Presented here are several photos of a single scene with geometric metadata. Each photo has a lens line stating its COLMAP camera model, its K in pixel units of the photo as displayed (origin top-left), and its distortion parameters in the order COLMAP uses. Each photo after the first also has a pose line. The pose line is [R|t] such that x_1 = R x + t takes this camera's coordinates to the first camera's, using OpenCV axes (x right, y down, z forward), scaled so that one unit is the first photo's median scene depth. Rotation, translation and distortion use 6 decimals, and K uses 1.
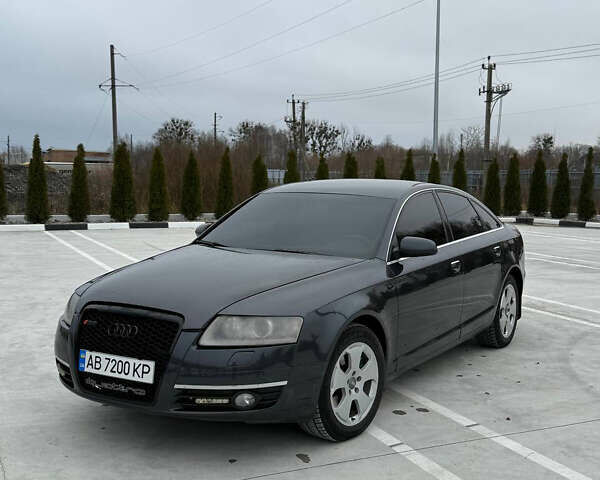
lens RADIAL K [[748.7, 0, 300.0], [0, 748.7, 240.0], [0, 0, 1]] dist [0.176292, -0.385328]
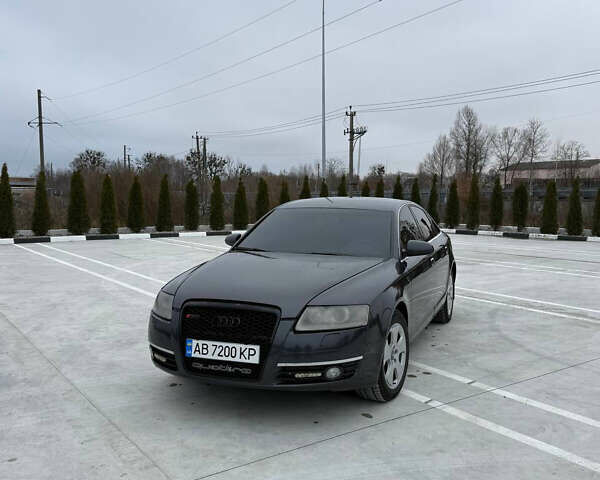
lens RADIAL K [[584.7, 0, 300.4], [0, 584.7, 233.3], [0, 0, 1]] dist [0.109193, -0.184918]
pose [[0.983856, -0.019215, 0.177926, -0.218884], [0.022996, 0.999551, -0.019214, -0.001582], [-0.177477, 0.022995, 0.983856, 0.031884]]
